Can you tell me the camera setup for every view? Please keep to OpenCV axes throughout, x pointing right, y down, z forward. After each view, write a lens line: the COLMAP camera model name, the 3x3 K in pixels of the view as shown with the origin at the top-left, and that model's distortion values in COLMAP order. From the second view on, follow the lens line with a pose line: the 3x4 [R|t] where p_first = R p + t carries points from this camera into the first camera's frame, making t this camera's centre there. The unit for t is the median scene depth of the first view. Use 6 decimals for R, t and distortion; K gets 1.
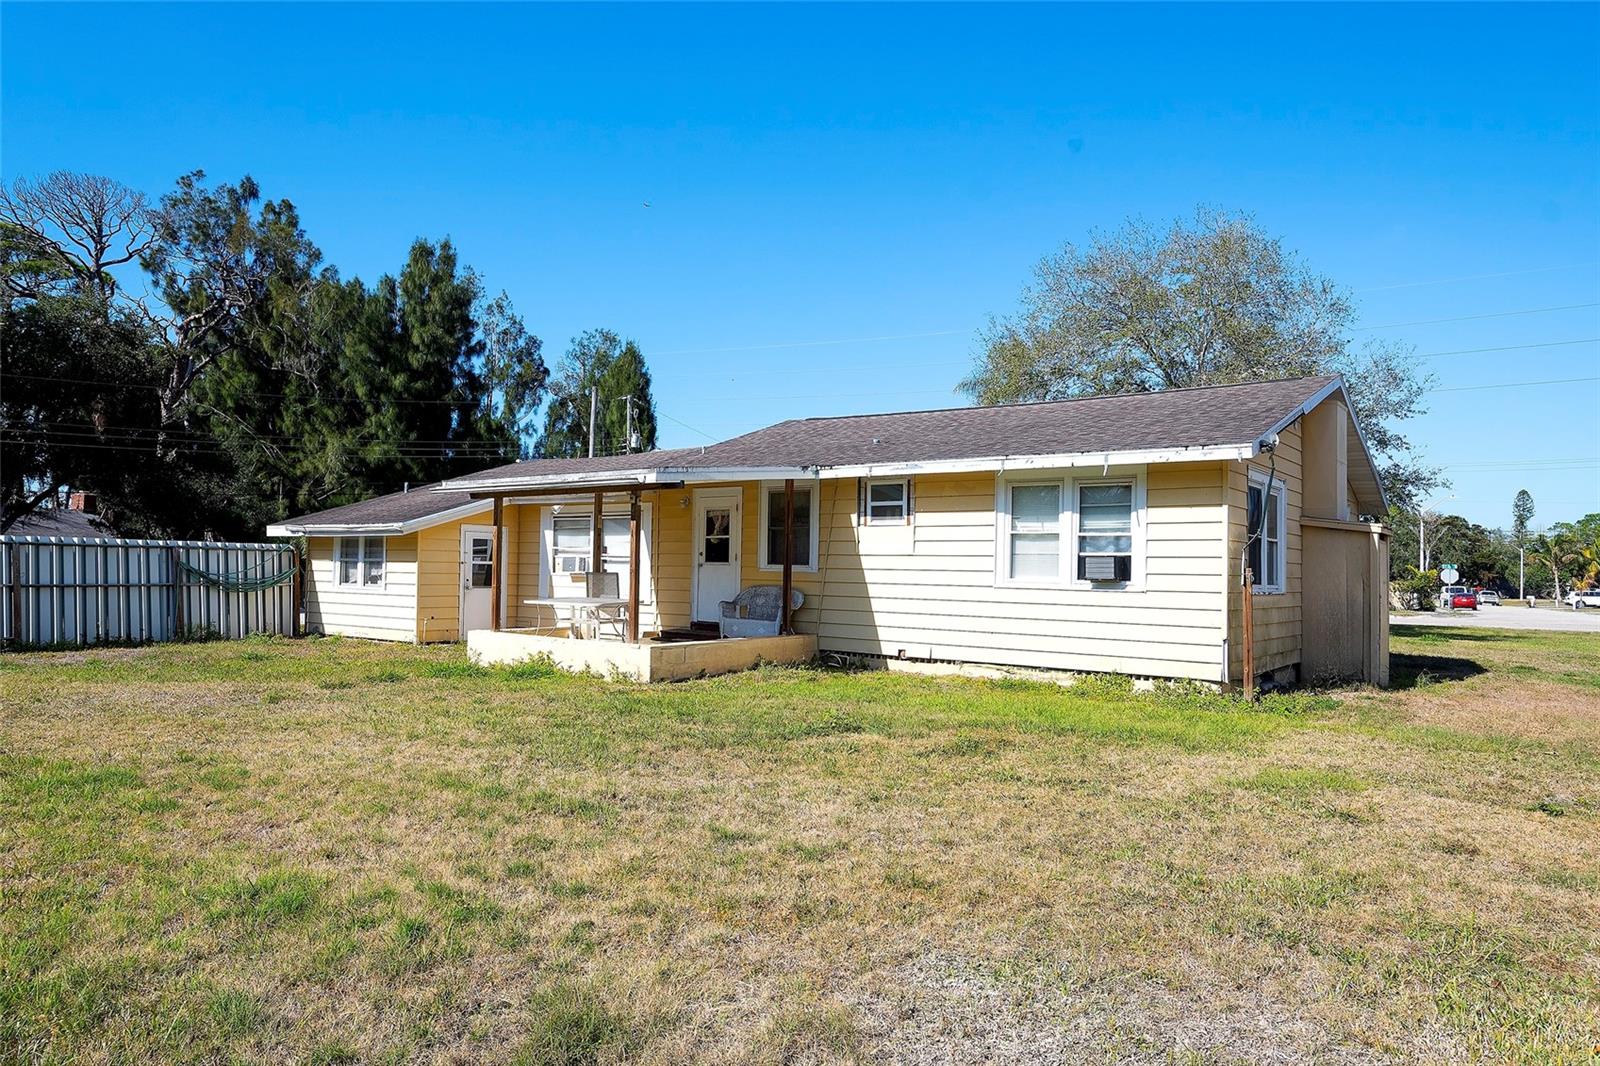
lens RADIAL K [[1020.1, 0, 800.0], [0, 1020.1, 533.0], [0, 0, 1]] dist [-0.022549, 0.000373]
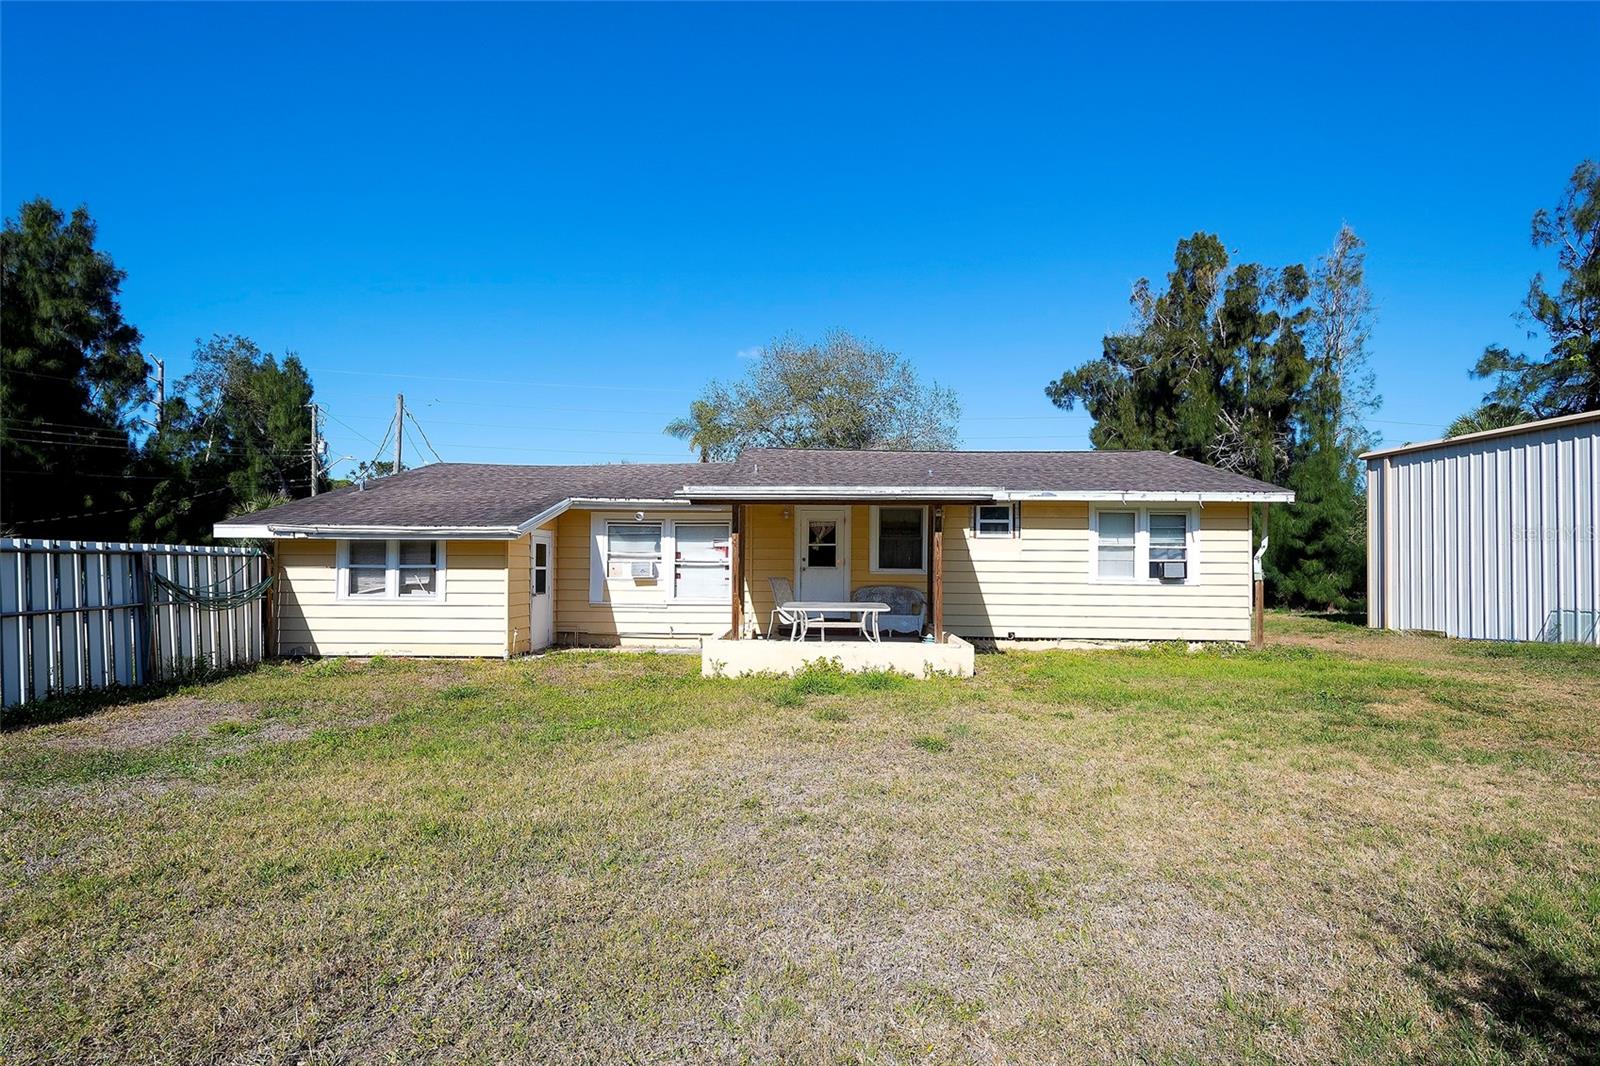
lens RADIAL K [[704.9, 0, 796.6], [0, 704.9, 553.3], [0, 0, 1]] dist [-0.005807, -0.000819]
pose [[0.821761, 0.000360, 0.569832, -0.567987], [-0.013959, 0.999712, 0.019499, -0.001868], [-0.569661, -0.023977, 0.821530, 0.358820]]
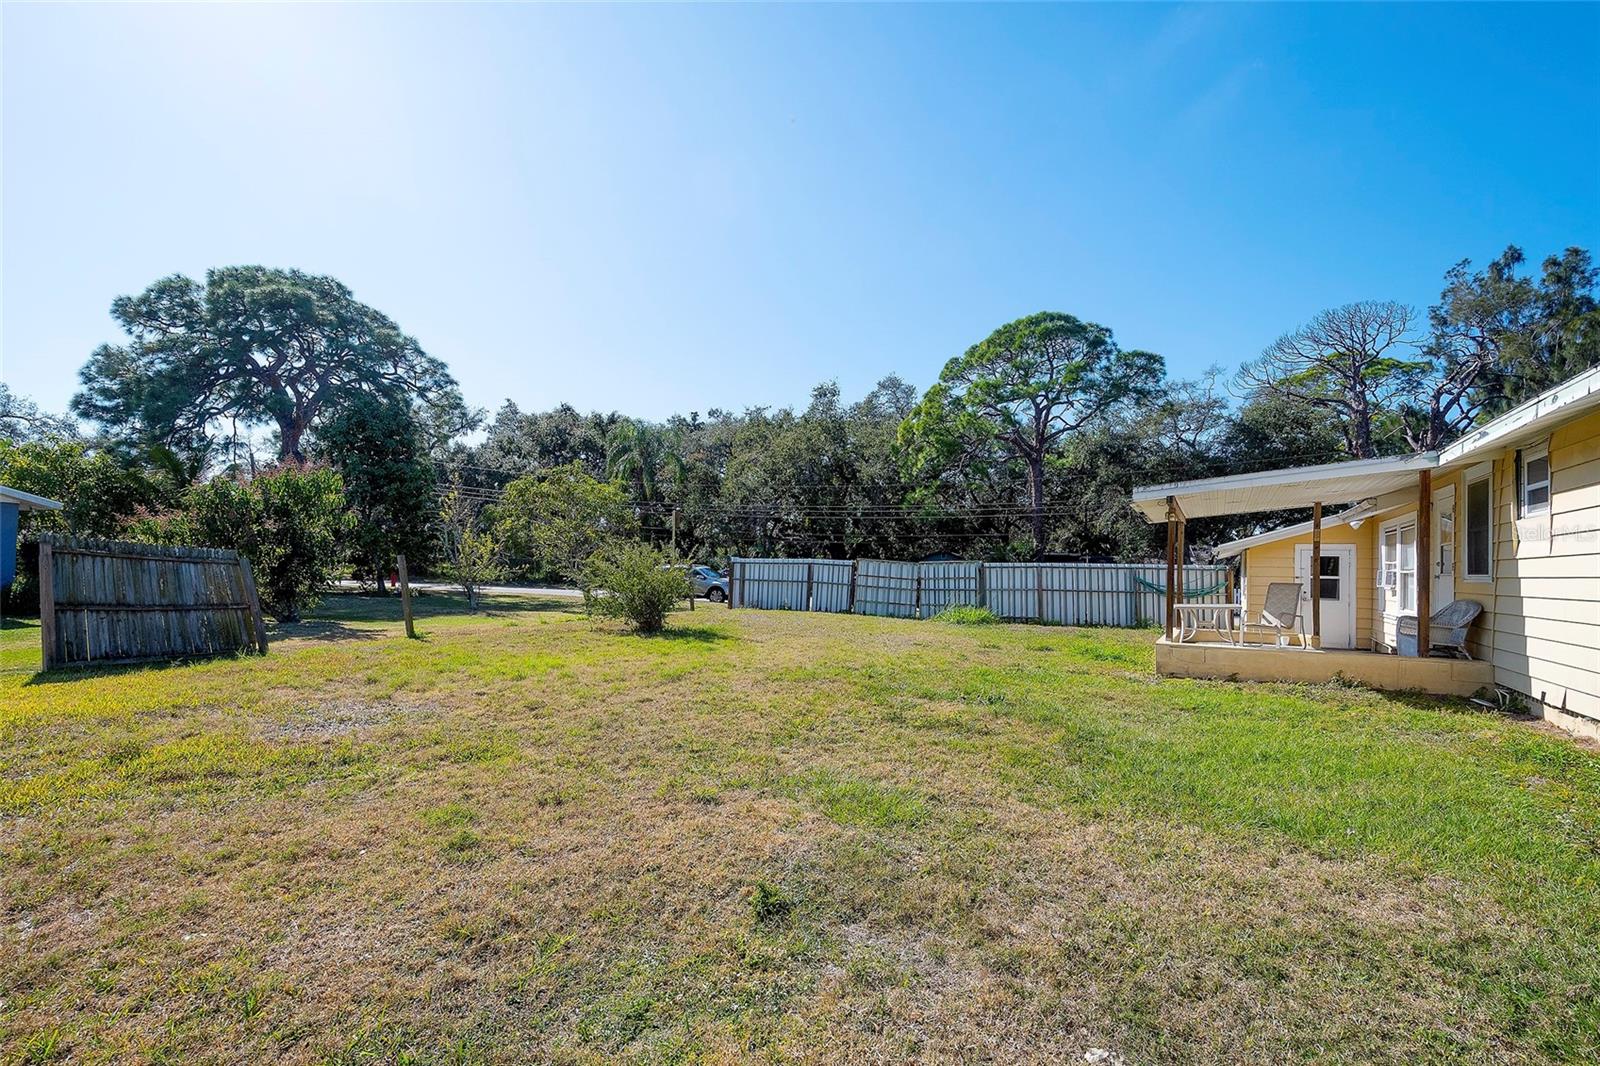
lens RADIAL K [[704.9, 0, 796.6], [0, 704.9, 553.3], [0, 0, 1]] dist [-0.005807, -0.000819]
pose [[0.111310, -0.038931, -0.993023, 0.454690], [0.018203, 0.999145, -0.037131, 0.024177], [0.993619, -0.013943, 0.111923, 0.385258]]
